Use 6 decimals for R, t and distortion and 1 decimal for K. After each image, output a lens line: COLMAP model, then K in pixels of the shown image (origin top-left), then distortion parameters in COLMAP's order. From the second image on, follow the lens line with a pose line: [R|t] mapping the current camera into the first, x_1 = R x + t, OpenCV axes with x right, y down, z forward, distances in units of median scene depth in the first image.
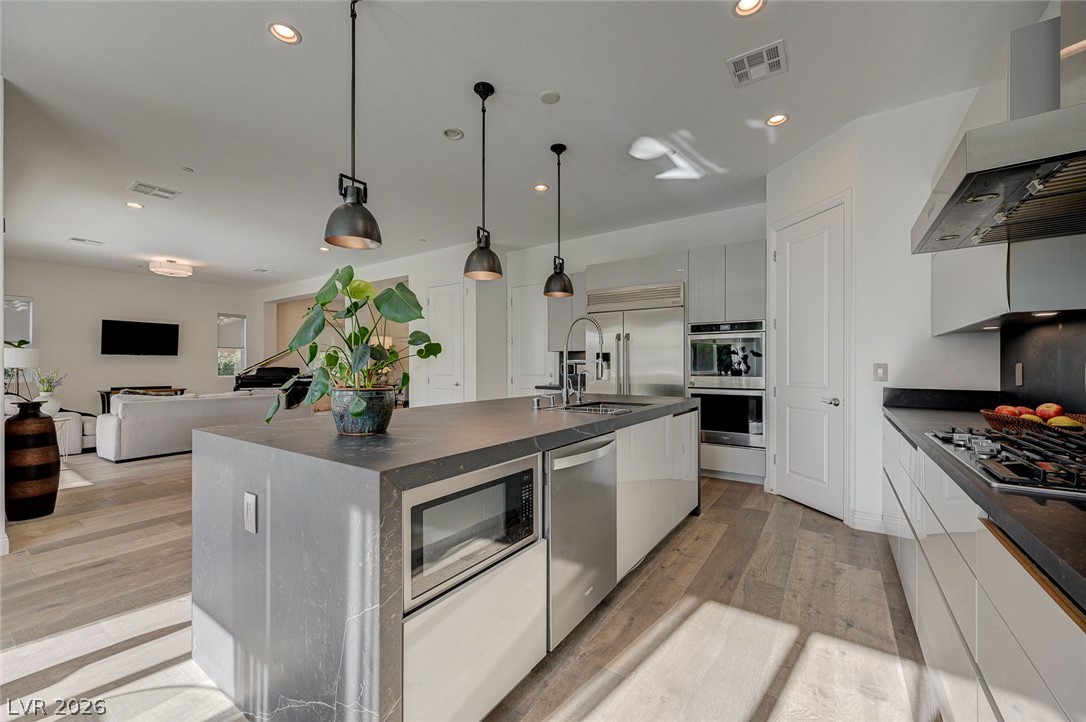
lens RADIAL K [[425.2, 0, 547.5], [0, 425.2, 364.6], [0, 0, 1]] dist [0.000448, -0.000824]
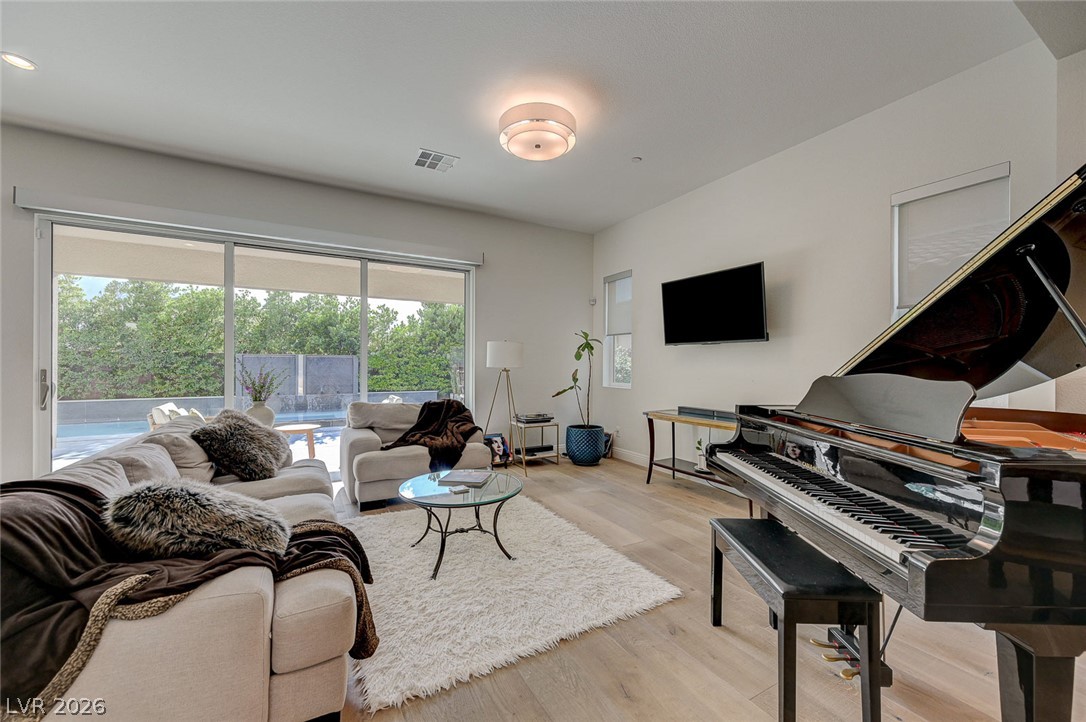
lens RADIAL K [[425.2, 0, 547.5], [0, 425.2, 364.6], [0, 0, 1]] dist [0.000448, -0.000824]
pose [[-0.442452, -0.000032, -0.896792, -0.833925], [-0.001578, 0.999998, 0.000743, 0.001266], [0.896791, 0.001743, -0.442452, 1.938540]]
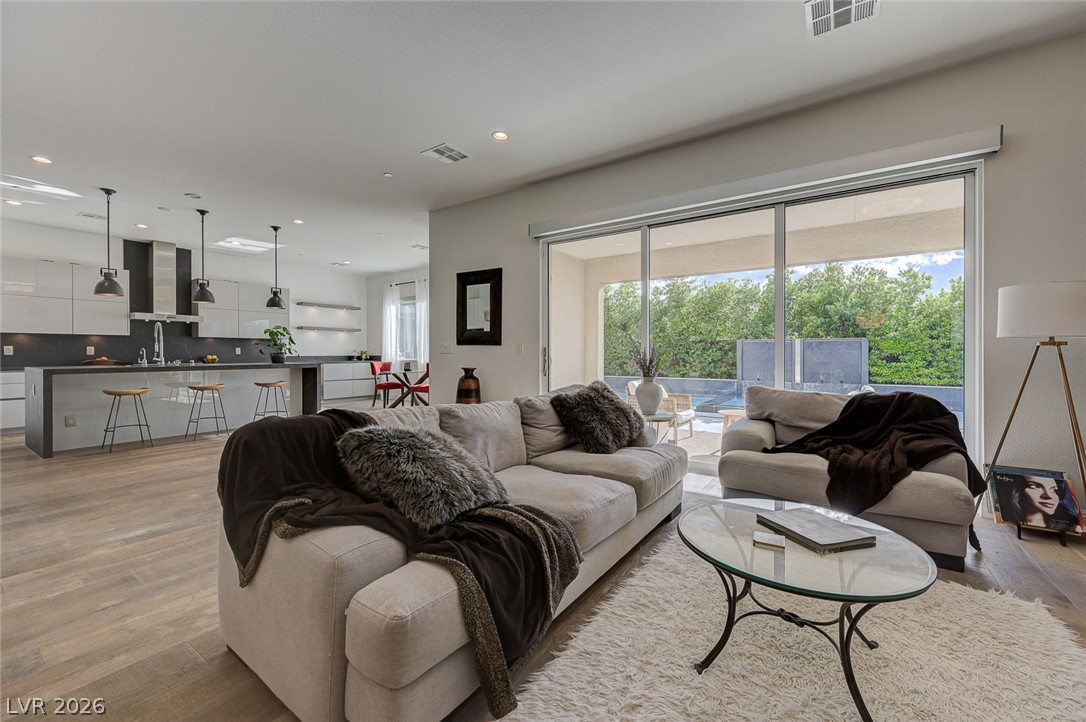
lens RADIAL K [[435.7, 0, 547.0], [0, 435.7, 354.4], [0, 0, 1]] dist [0.000338, -0.000042]
pose [[-0.999975, 0.002842, 0.006465, -1.125121], [0.002854, 0.999994, 0.001869, 0.027235], [-0.006460, 0.001887, -0.999977, 1.909320]]
